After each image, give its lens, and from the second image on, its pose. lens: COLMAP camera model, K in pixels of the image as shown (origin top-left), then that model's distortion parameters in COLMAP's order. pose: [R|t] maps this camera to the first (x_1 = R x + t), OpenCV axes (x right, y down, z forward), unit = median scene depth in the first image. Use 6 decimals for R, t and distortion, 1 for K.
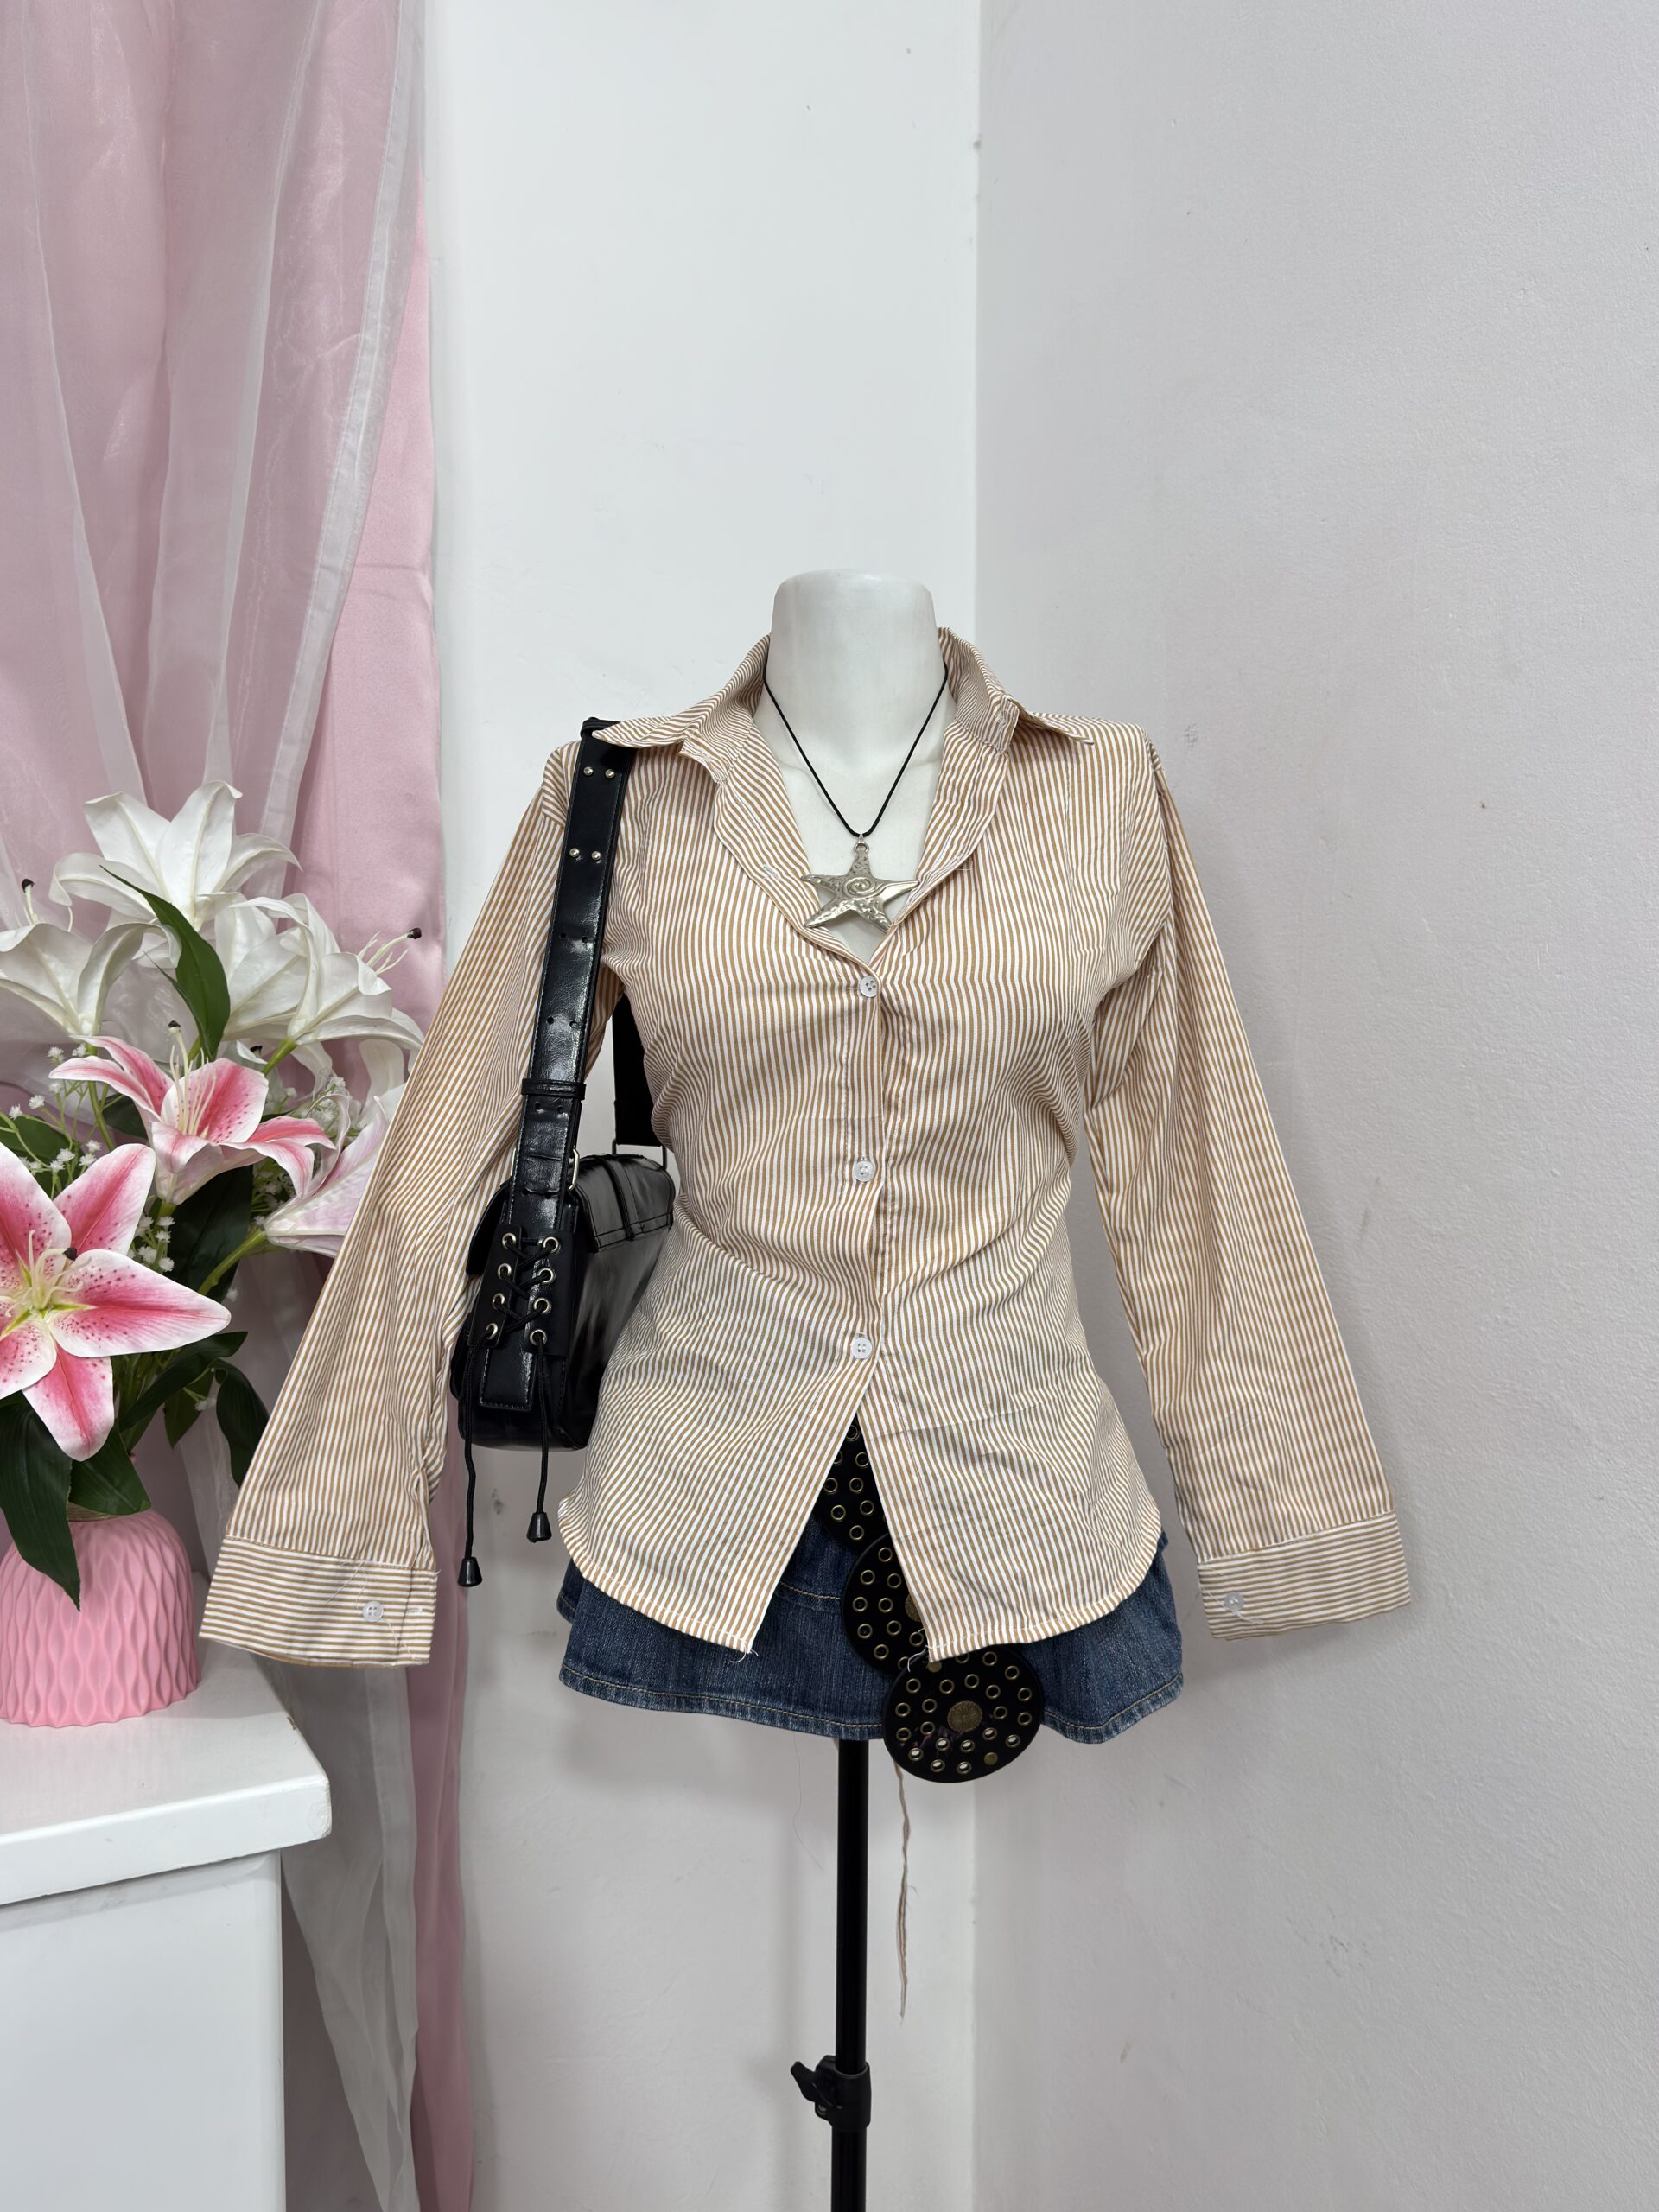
lens RADIAL K [[1842.8, 0, 835.9], [0, 1842.8, 1100.2], [0, 0, 1]] dist [-0.018078, -0.015394]
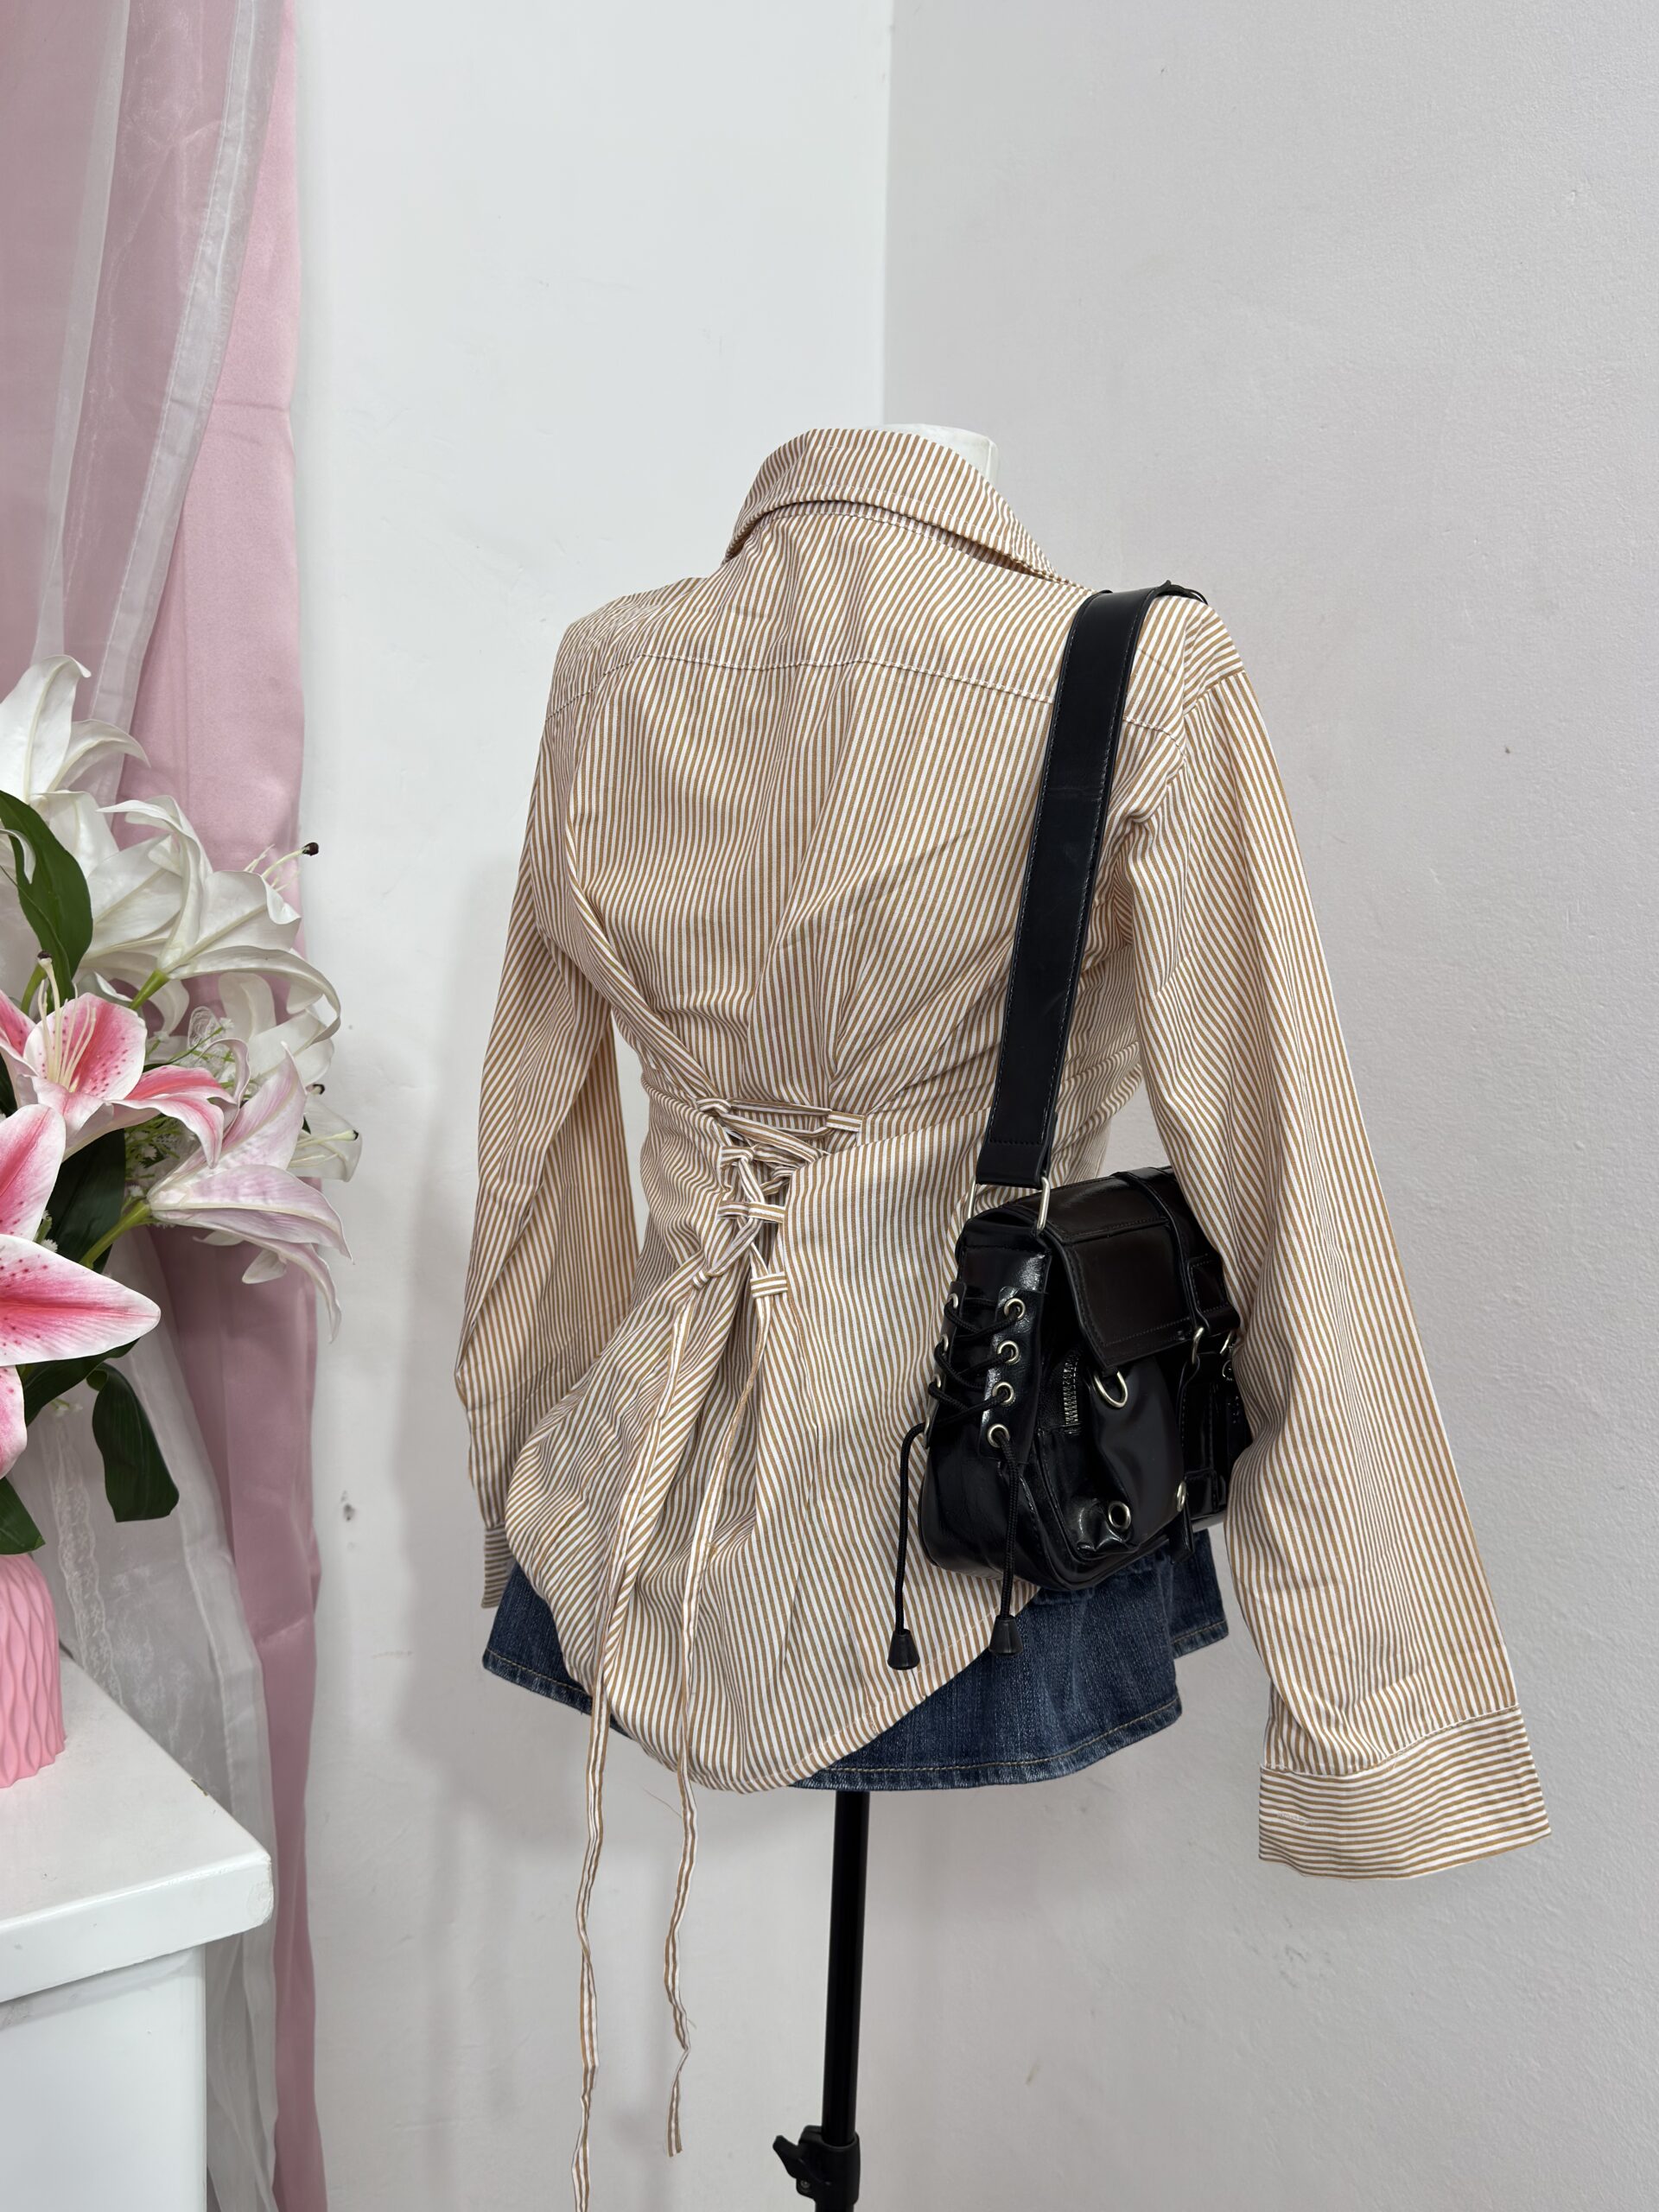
lens RADIAL K [[2000.9, 0, 851.4], [0, 2000.9, 1102.9], [0, 0, 1]] dist [-0.035968, 0.008987]
pose [[0.984921, 0.010749, 0.172672, -0.134137], [-0.017657, 0.999102, 0.038521, -0.013165], [-0.172103, -0.040989, 0.984226, 0.051689]]
